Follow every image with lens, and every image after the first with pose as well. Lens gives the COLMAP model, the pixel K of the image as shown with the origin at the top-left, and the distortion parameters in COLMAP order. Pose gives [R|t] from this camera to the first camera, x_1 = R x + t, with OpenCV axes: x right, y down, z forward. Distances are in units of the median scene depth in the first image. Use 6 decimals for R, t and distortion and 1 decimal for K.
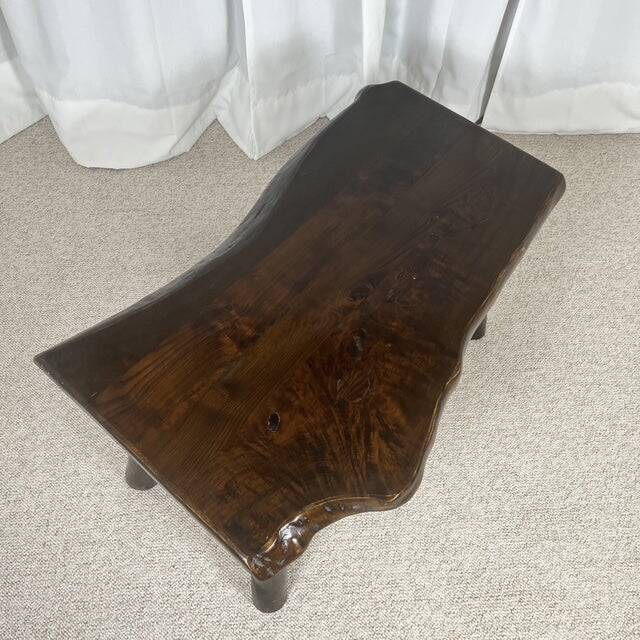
lens RADIAL K [[653.1, 0, 313.9], [0, 653.1, 318.7], [0, 0, 1]] dist [0.026309, 0.000000]
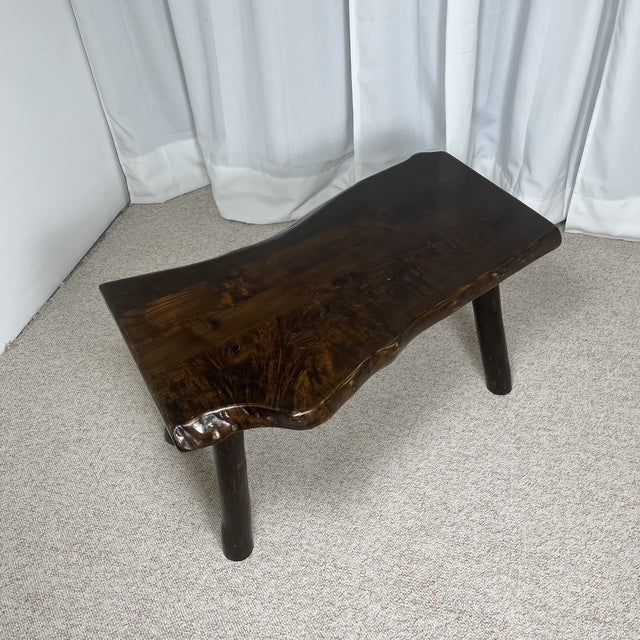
lens RADIAL K [[653.1, 0, 311.7], [0, 653.1, 323.1], [0, 0, 1]] dist [0.026309, 0.000000]
pose [[0.935402, 0.157683, -0.316481, 0.350756], [-0.222665, 0.957981, -0.180813, 0.224159], [0.274671, 0.239601, 0.931207, -0.120050]]
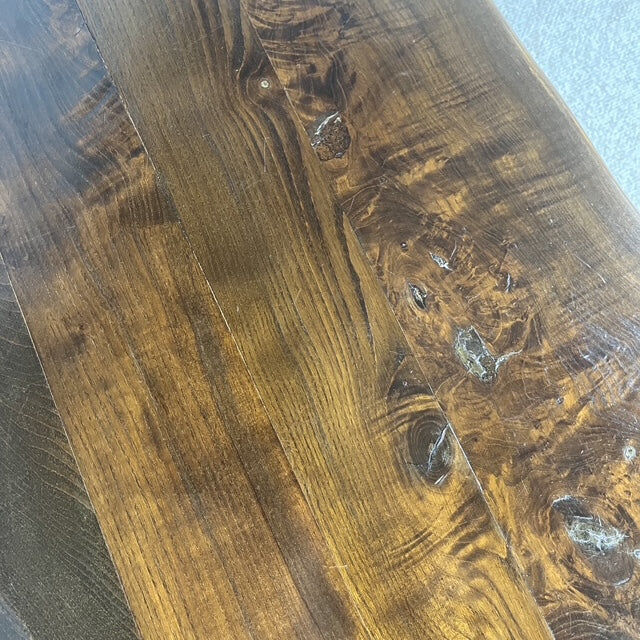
lens RADIAL K [[653.1, 0, 319.0], [0, 653.1, 319.7], [0, 0, 1]] dist [0.026309, 0.000000]
pose [[0.427094, -0.883261, 0.193493, 0.032203], [0.714252, 0.460777, 0.526809, -0.227799], [-0.554467, -0.086794, 0.827667, 0.641441]]
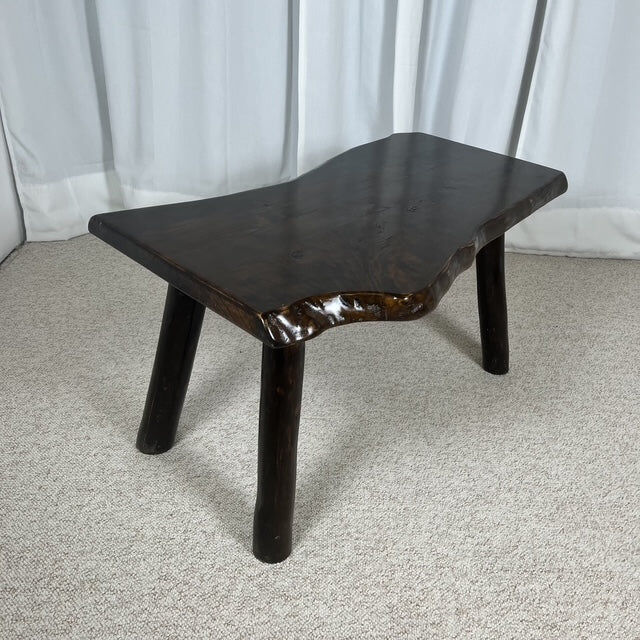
lens RADIAL K [[653.1, 0, 312.7], [0, 653.1, 324.5], [0, 0, 1]] dist [0.026309, 0.000000]
pose [[0.996354, 0.054647, -0.065515, 0.029499], [-0.078045, 0.893999, -0.441220, 0.536695], [0.034459, 0.444724, 0.895004, 0.068272]]
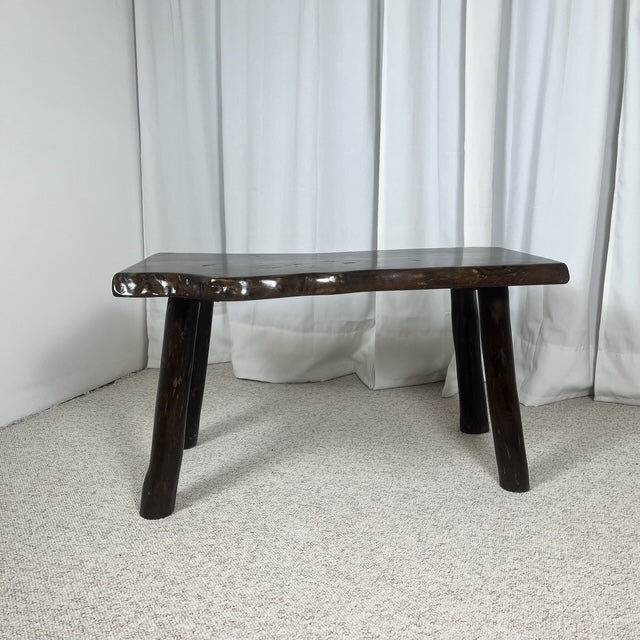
lens RADIAL K [[653.1, 0, 314.4], [0, 653.1, 321.5], [0, 0, 1]] dist [0.026309, 0.000000]
pose [[0.918525, 0.044898, -0.392806, 0.380338], [-0.316289, 0.679569, -0.661927, 0.684366], [0.237220, 0.732236, 0.638402, 0.251402]]
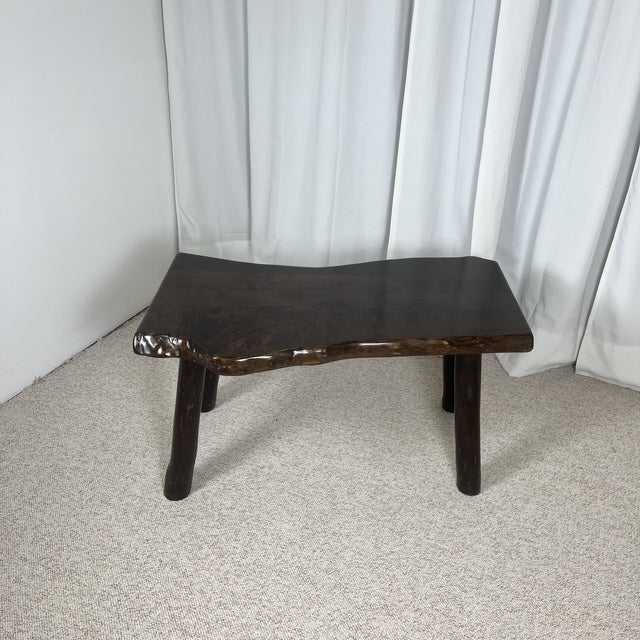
lens RADIAL K [[653.1, 0, 312.6], [0, 653.1, 321.8], [0, 0, 1]] dist [0.026309, 0.000000]
pose [[0.877976, 0.231603, -0.418949, 0.473245], [-0.402532, 0.830850, -0.384261, 0.390366], [0.259088, 0.506012, 0.822694, -0.120274]]
